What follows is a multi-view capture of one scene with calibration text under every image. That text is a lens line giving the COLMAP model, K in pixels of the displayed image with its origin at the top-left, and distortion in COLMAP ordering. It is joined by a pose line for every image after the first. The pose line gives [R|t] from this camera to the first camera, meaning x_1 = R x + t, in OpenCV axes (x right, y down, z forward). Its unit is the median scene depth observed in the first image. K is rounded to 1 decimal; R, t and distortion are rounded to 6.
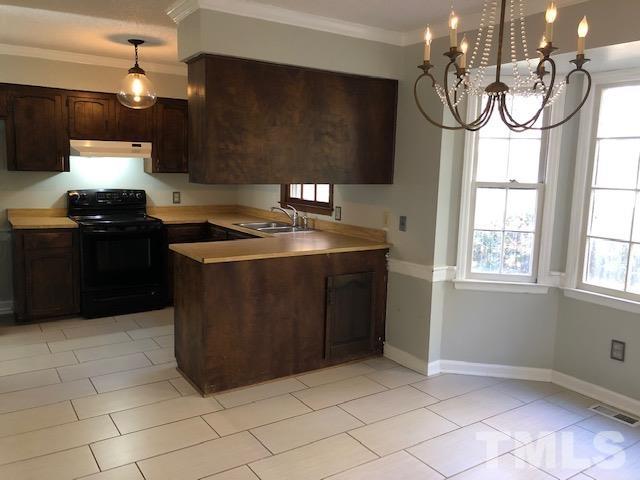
lens RADIAL K [[525.3, 0, 319.3], [0, 525.3, 239.3], [0, 0, 1]] dist [0.026608, -0.018486]
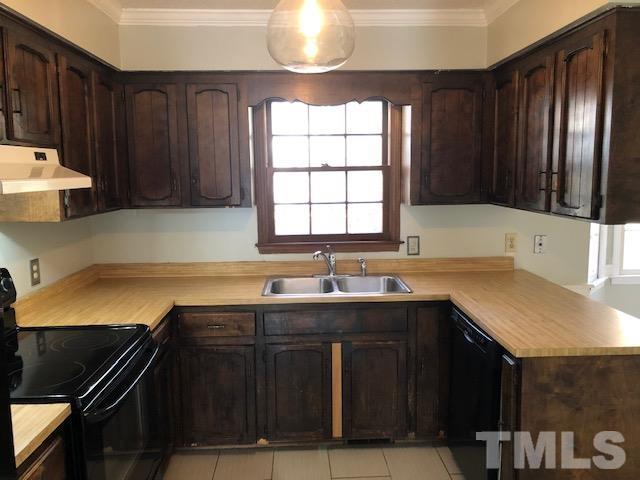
lens RADIAL K [[525.3, 0, 319.5], [0, 525.3, 238.7], [0, 0, 1]] dist [0.026608, -0.018486]
pose [[0.522816, -0.142243, 0.840494, -0.641283], [0.143715, 0.986574, 0.077569, -0.132914], [-0.840244, 0.080237, 0.536239, 0.697953]]
